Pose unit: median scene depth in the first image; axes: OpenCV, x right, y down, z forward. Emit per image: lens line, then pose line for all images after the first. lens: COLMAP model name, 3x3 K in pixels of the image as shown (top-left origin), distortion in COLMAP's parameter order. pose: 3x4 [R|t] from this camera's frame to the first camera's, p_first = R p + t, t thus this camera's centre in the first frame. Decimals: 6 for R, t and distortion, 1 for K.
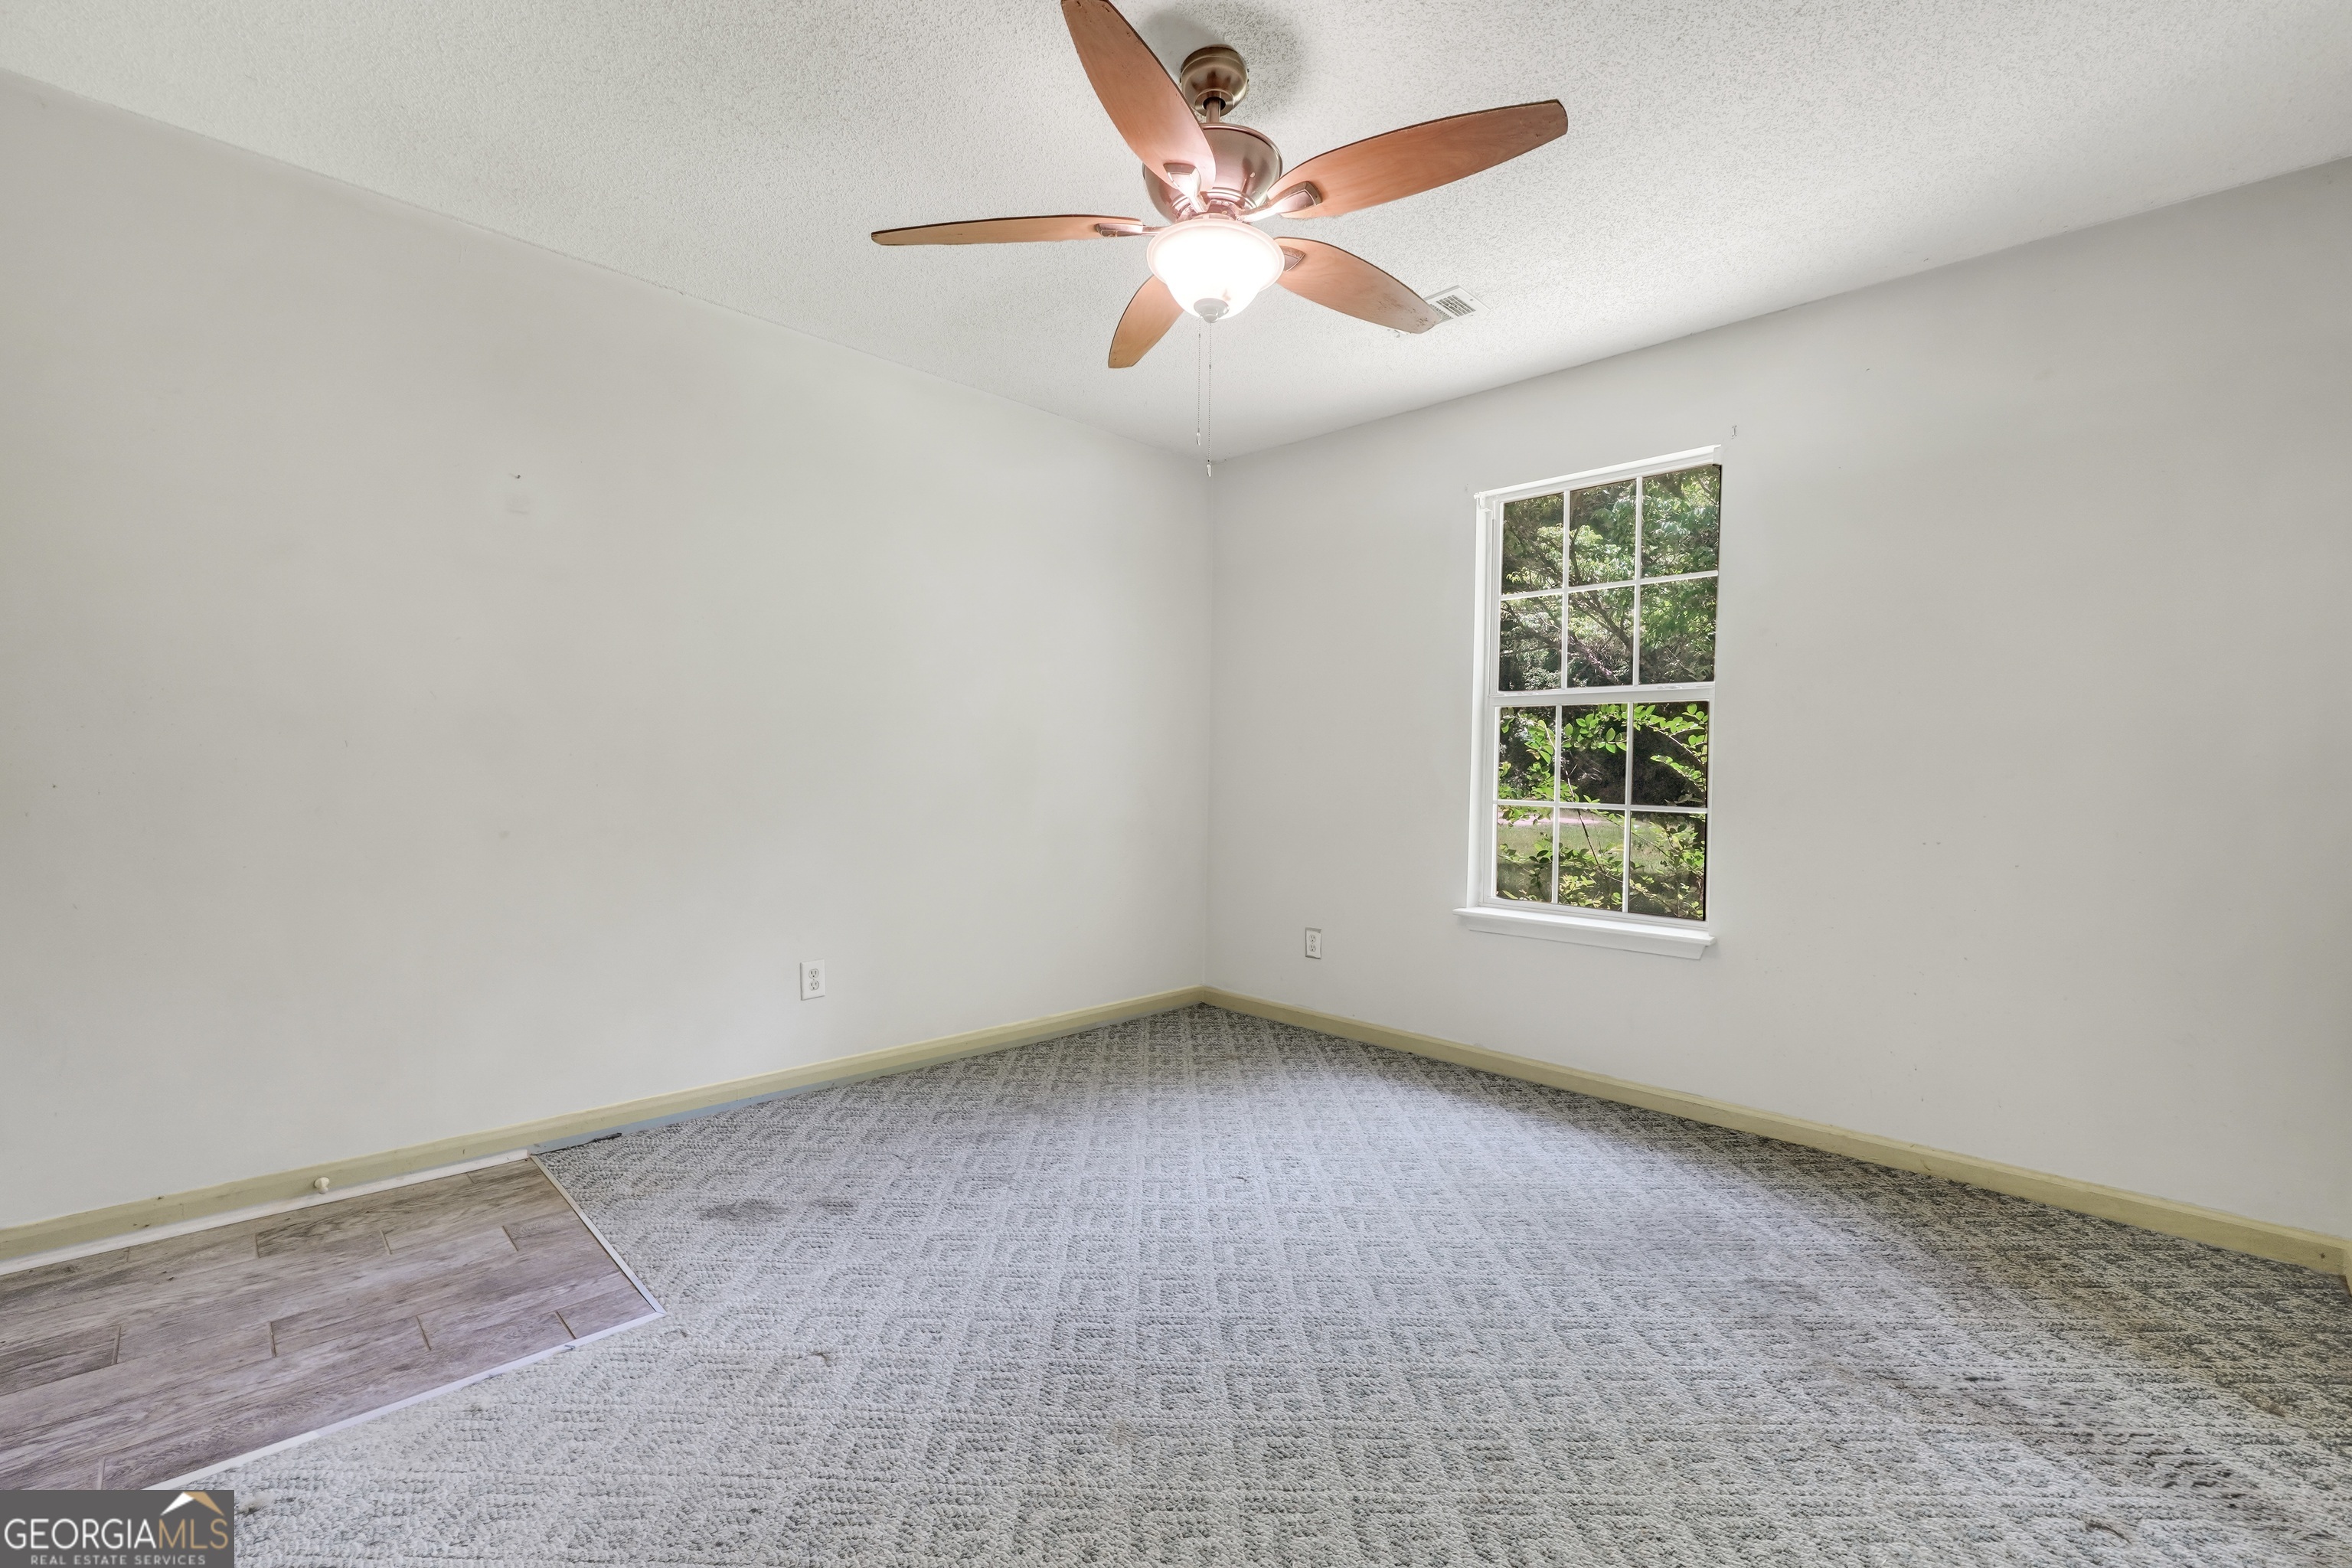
lens RADIAL K [[1086.1, 0, 1168.1], [0, 1086.1, 764.1], [0, 0, 1]] dist [-0.016962, 0.011284]
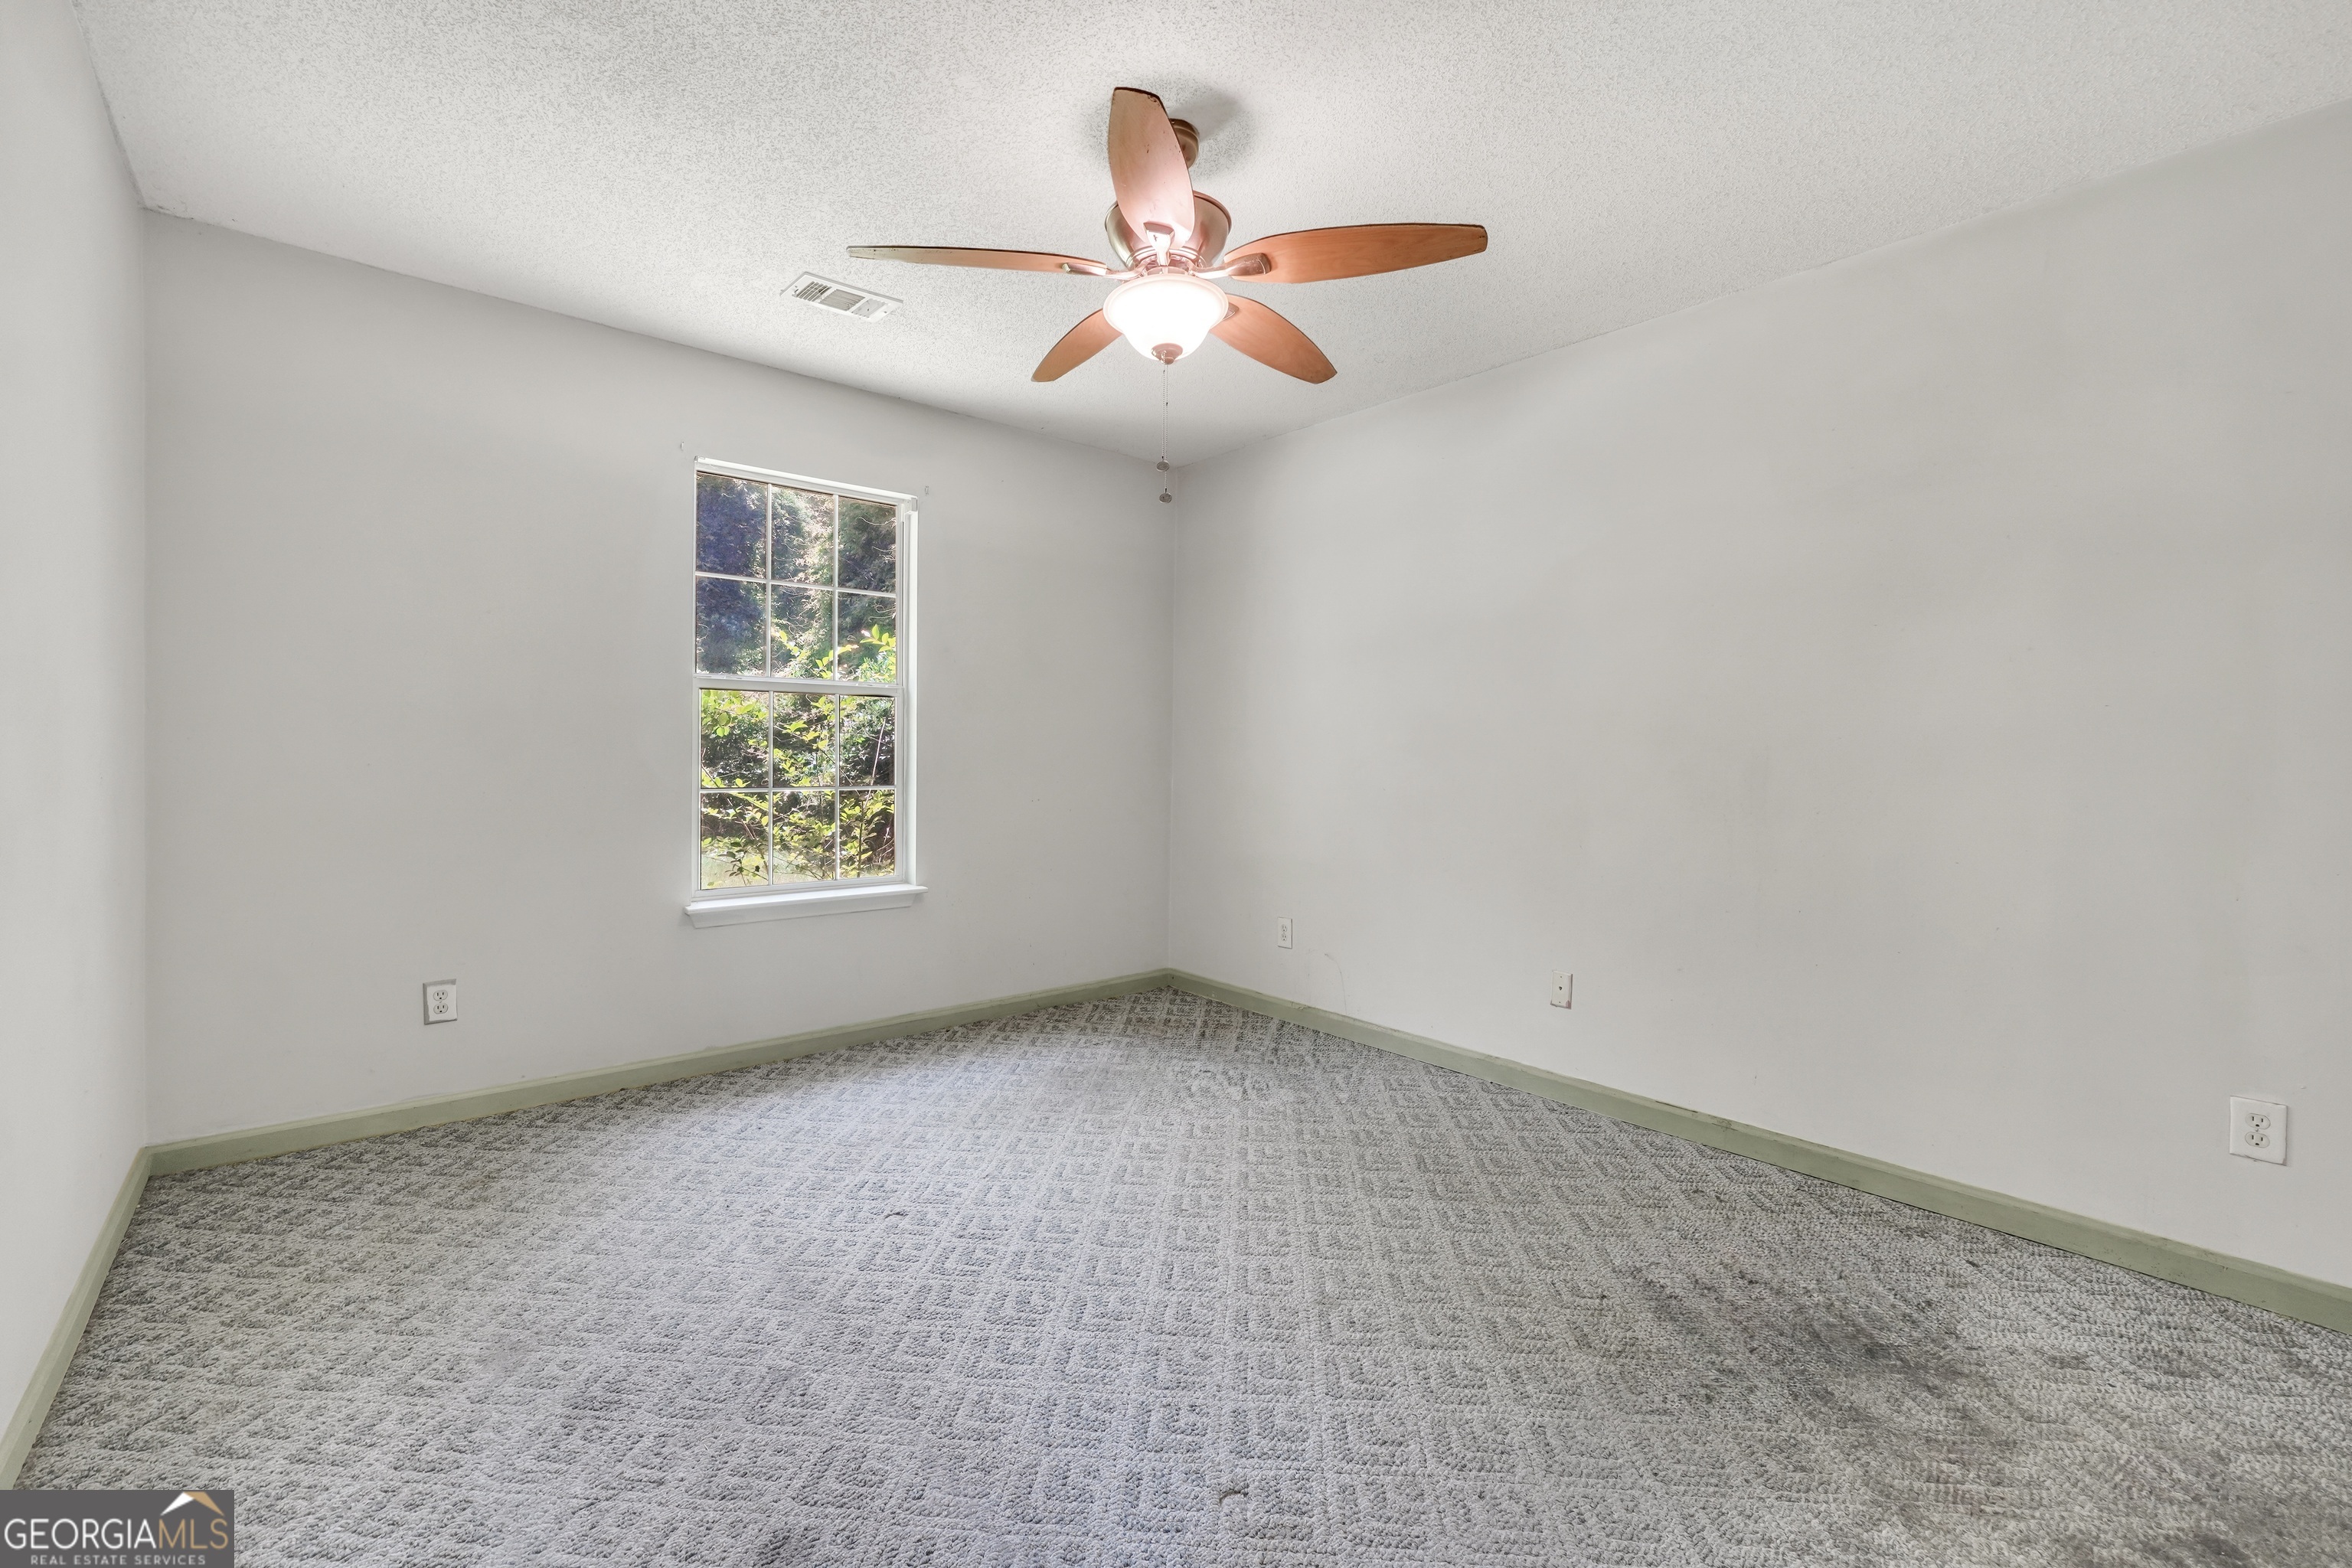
lens RADIAL K [[1086.1, 0, 1168.1], [0, 1086.1, 764.1], [0, 0, 1]] dist [-0.016962, 0.011284]
pose [[0.009413, -0.036149, 0.999302, -0.801595], [-0.015204, 0.999226, 0.036289, -0.033890], [-0.999840, -0.015535, 0.008856, 0.737830]]
